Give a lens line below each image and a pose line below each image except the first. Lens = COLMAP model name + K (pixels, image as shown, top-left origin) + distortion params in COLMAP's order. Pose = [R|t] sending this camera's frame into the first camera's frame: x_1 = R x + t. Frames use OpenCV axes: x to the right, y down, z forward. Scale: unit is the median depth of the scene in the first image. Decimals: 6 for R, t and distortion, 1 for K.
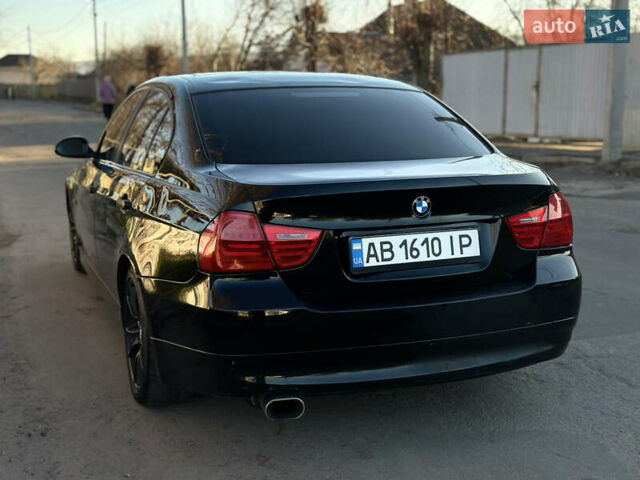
lens RADIAL K [[889.4, 0, 322.5], [0, 889.4, 243.0], [0, 0, 1]] dist [0.104096, 0.000000]
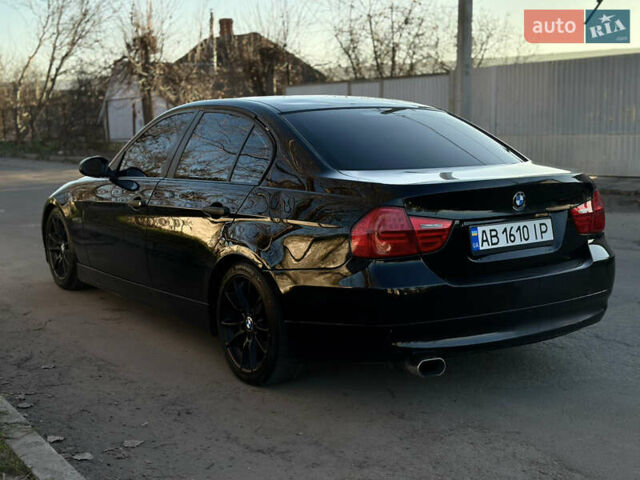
lens RADIAL K [[889.4, 0, 317.9], [0, 889.4, 238.6], [0, 0, 1]] dist [0.104096, 0.000000]
pose [[0.973235, -0.031378, 0.227660, -0.433996], [0.040270, 0.998592, -0.034519, 0.042883], [-0.226256, 0.042763, 0.973129, -0.146895]]
